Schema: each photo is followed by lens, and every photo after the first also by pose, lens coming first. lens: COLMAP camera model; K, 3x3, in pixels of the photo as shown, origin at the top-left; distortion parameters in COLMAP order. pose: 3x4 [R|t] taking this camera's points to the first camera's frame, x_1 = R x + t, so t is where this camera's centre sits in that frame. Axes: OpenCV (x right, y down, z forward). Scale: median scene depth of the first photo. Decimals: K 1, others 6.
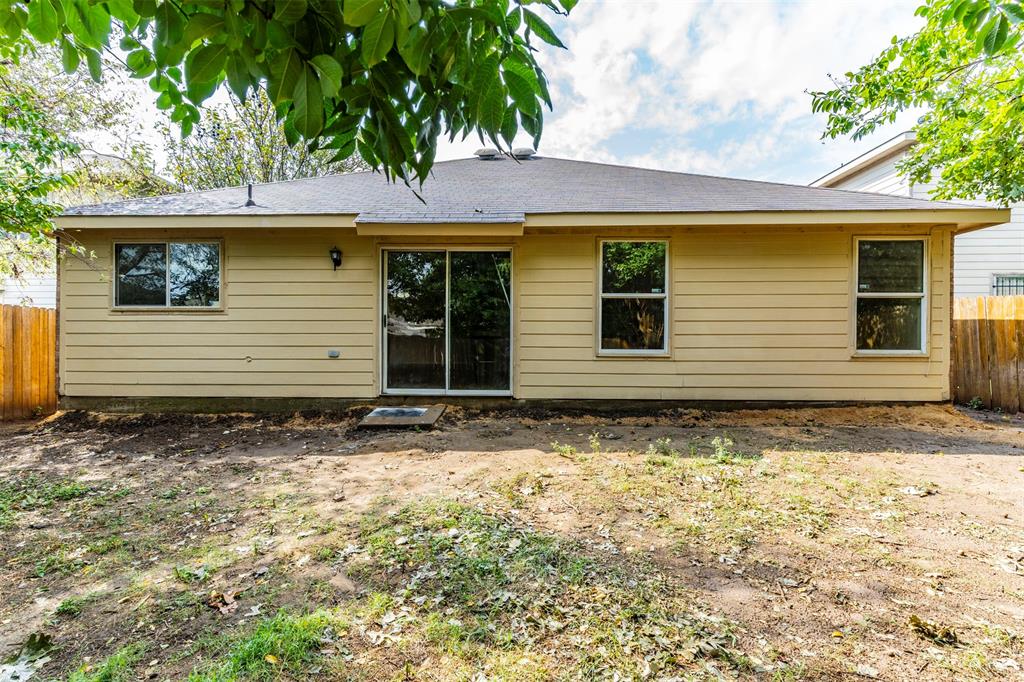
lens RADIAL K [[499.5, 0, 512.6], [0, 499.5, 341.8], [0, 0, 1]] dist [0.011258, -0.005139]
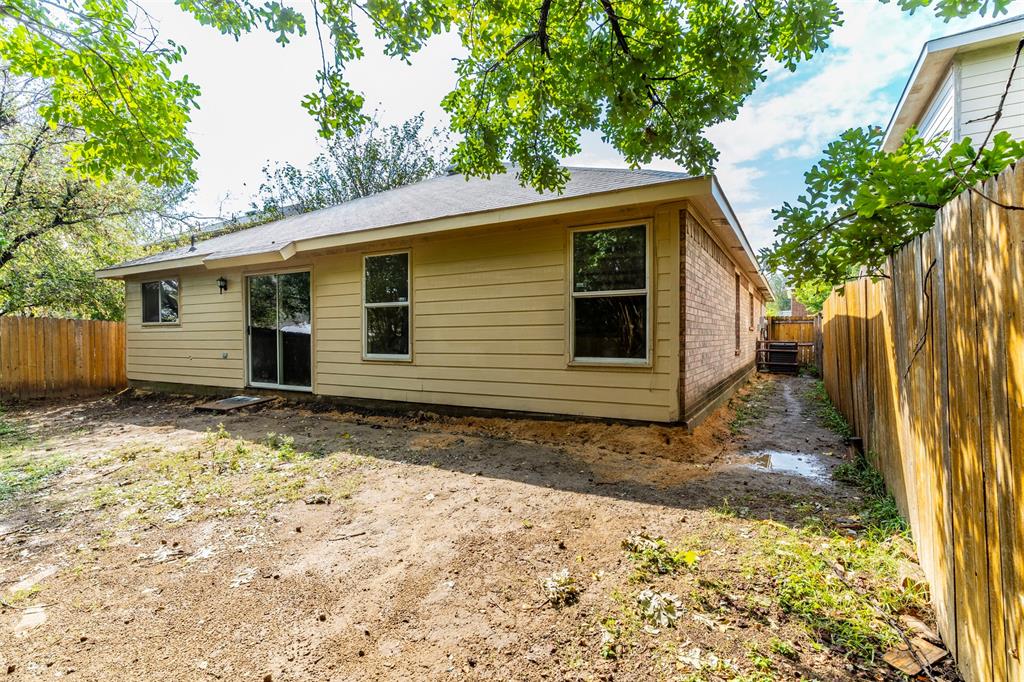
lens RADIAL K [[499.5, 0, 515.0], [0, 499.5, 339.2], [0, 0, 1]] dist [0.011258, -0.005139]
pose [[0.878345, -0.003143, -0.478018, 0.998757], [0.001307, 0.999990, -0.004173, -0.012190], [0.478026, 0.003041, 0.878340, 0.177265]]
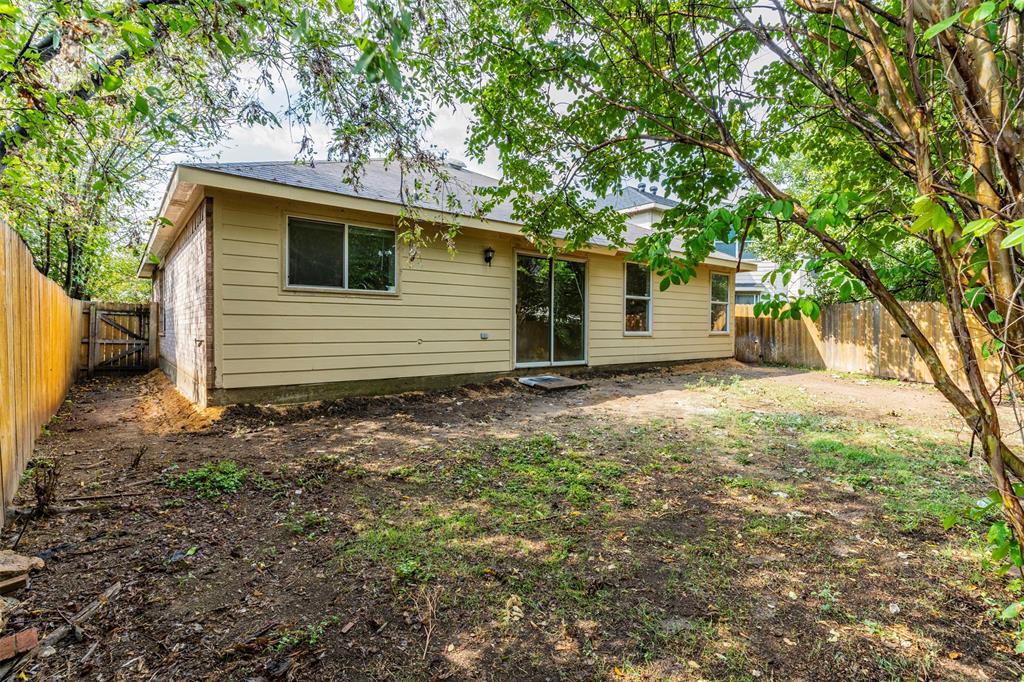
lens RADIAL K [[499.5, 0, 511.9], [0, 499.5, 338.1], [0, 0, 1]] dist [0.011258, -0.005139]
pose [[0.762274, -0.012268, 0.647138, -1.085514], [-0.000631, 0.999806, 0.019697, 0.005935], [-0.647254, -0.015423, 0.762119, 0.049002]]
